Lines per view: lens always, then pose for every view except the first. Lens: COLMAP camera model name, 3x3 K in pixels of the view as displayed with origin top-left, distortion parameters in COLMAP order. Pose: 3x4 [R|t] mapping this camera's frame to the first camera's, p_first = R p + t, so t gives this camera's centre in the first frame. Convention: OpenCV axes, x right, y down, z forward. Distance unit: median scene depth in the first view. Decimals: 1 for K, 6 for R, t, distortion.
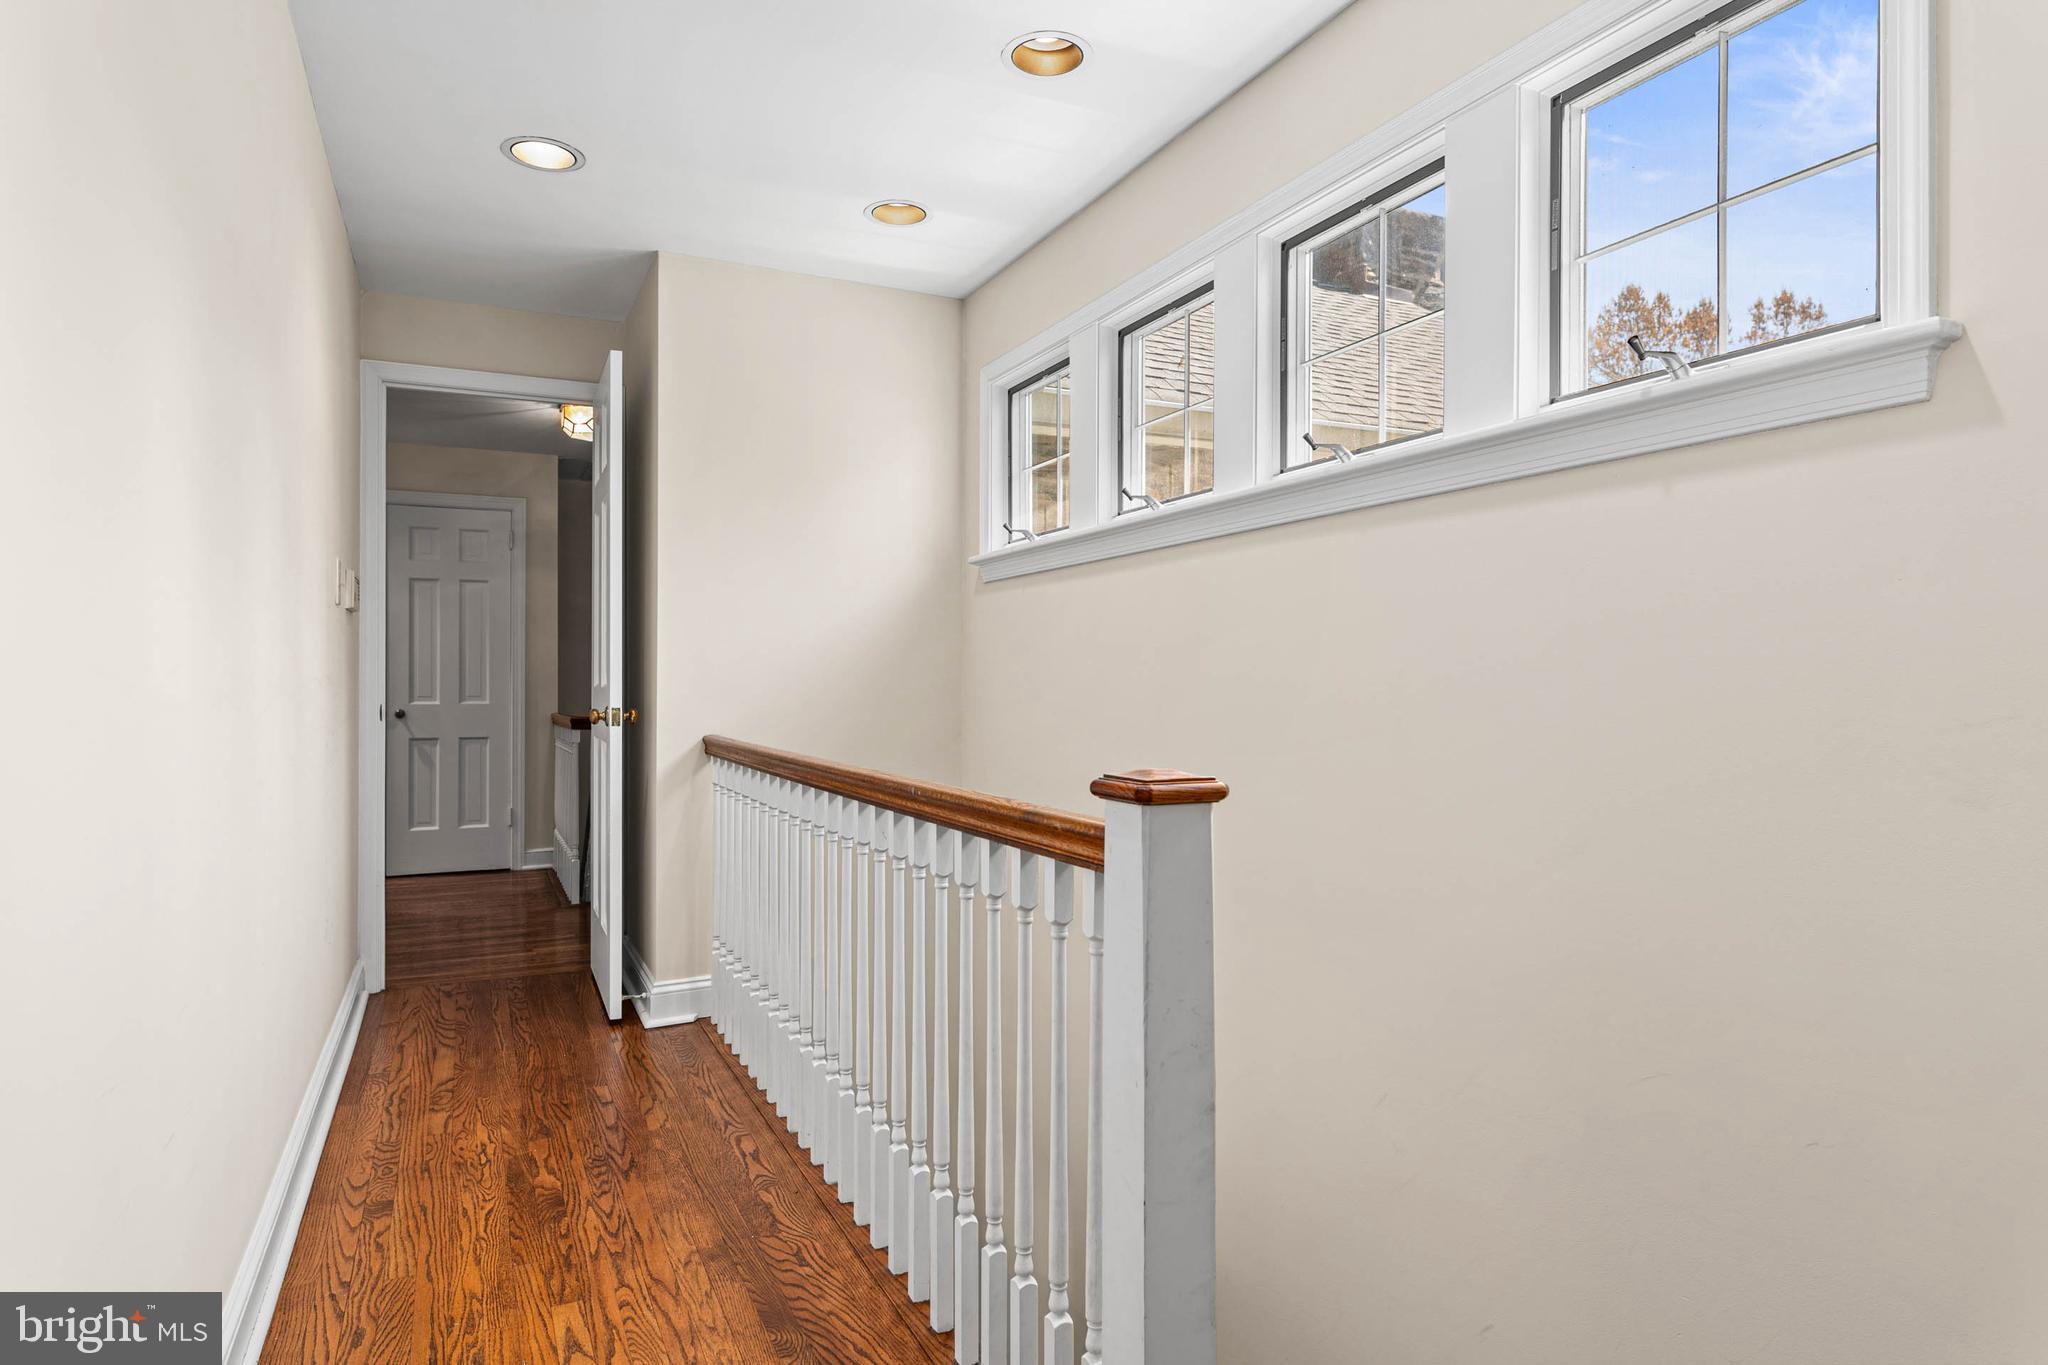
lens RADIAL K [[1192.8, 0, 1033.0], [0, 1192.8, 684.6], [0, 0, 1]] dist [-0.000558, -0.000434]
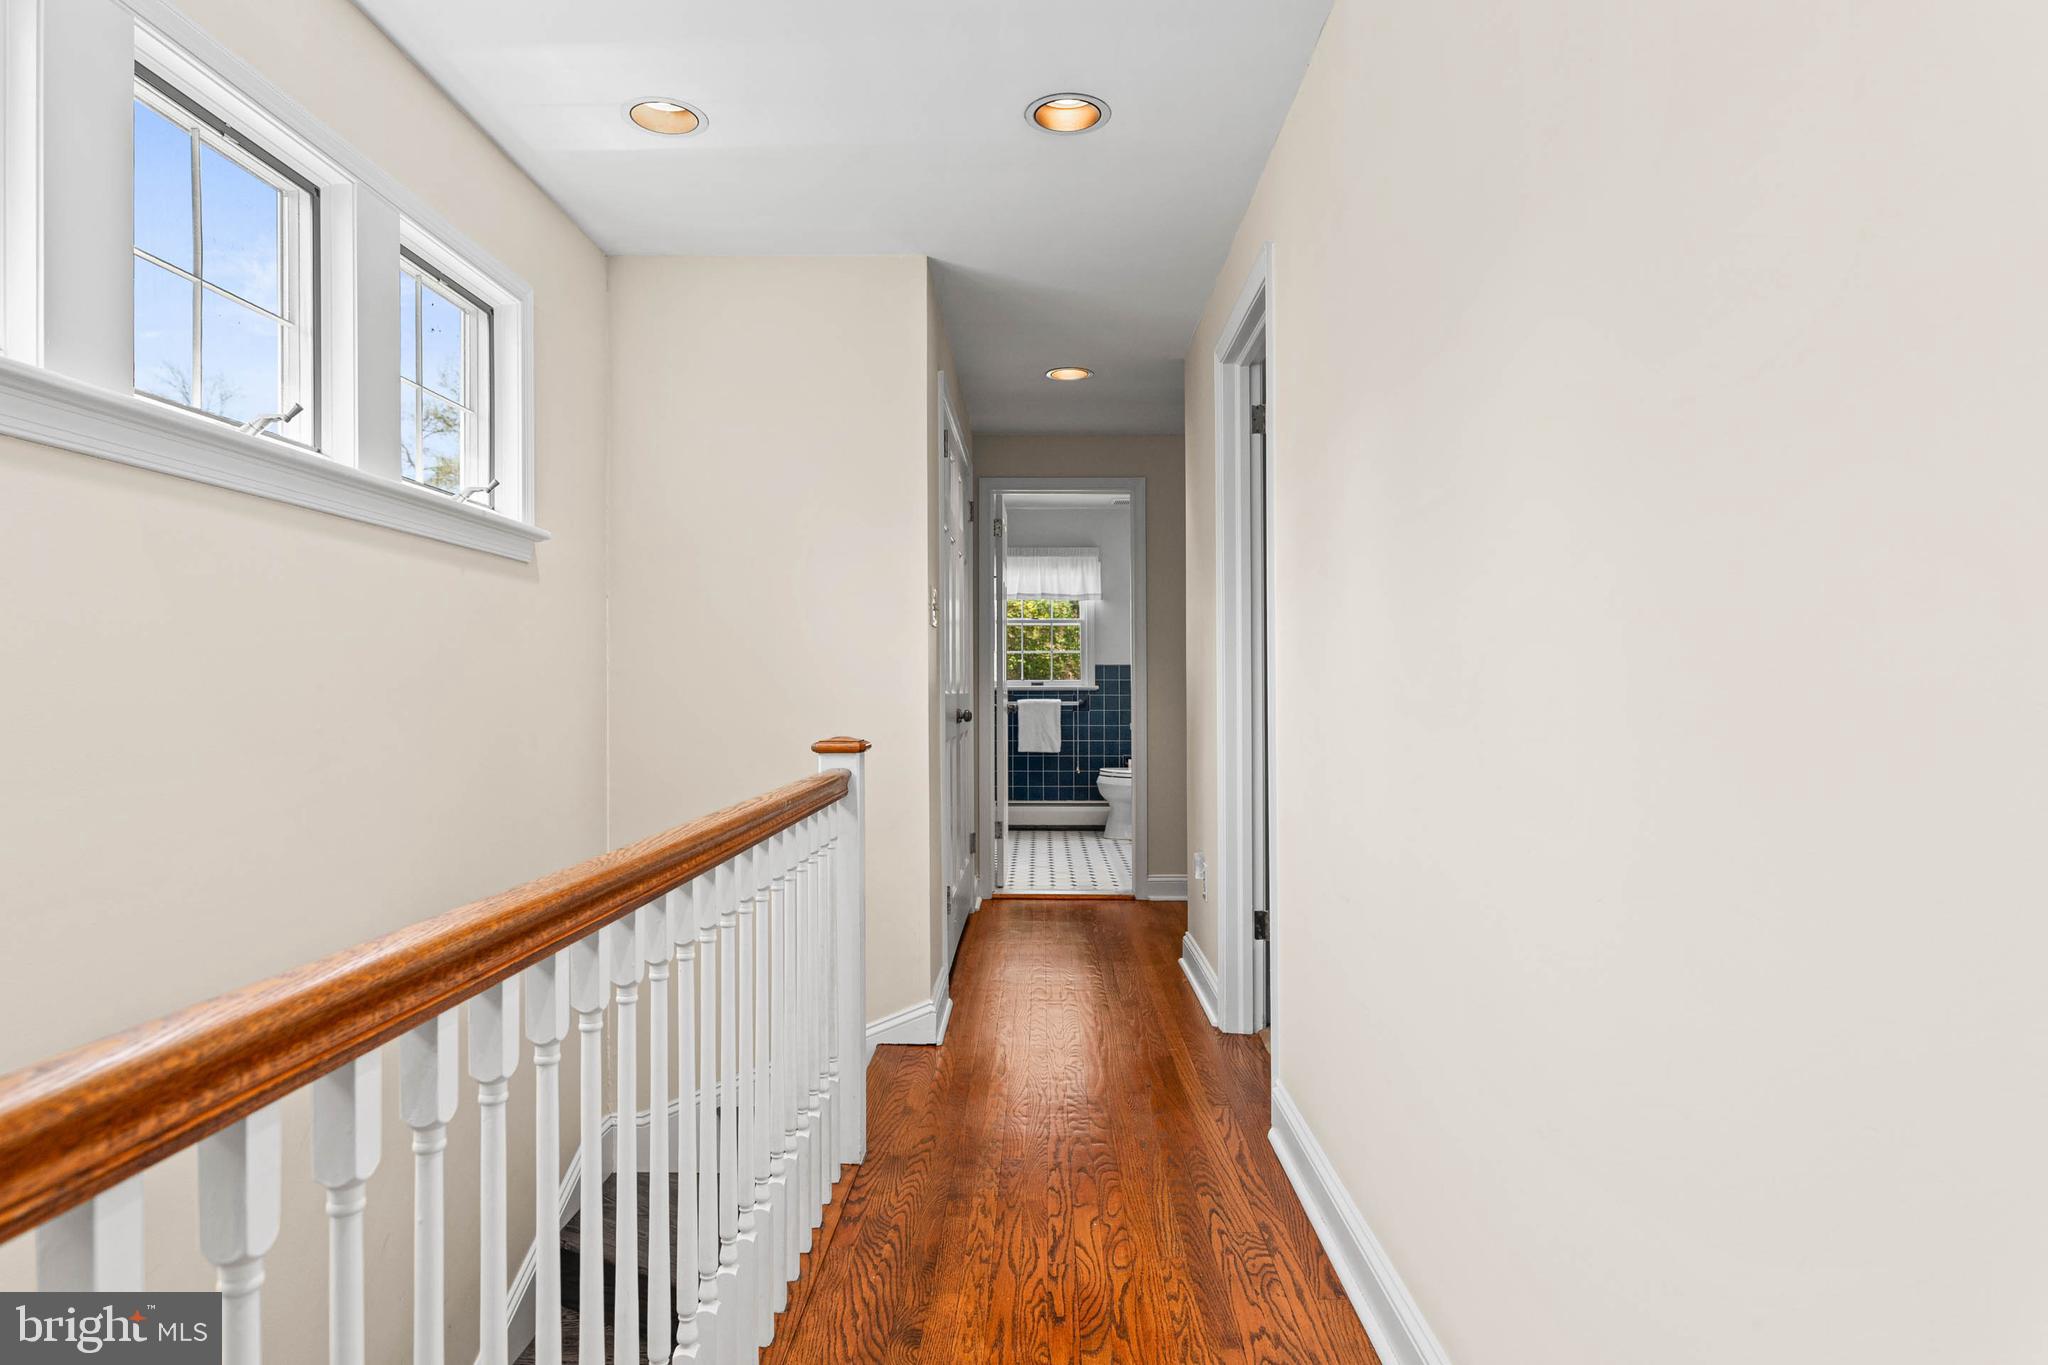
lens RADIAL K [[1192.8, 0, 1033.0], [0, 1192.8, 684.6], [0, 0, 1]] dist [-0.000558, -0.000434]
pose [[-0.895600, -0.002878, 0.444851, -0.740284], [0.004425, 0.999872, 0.015377, -0.023024], [-0.444838, 0.015740, -0.895473, 1.823066]]
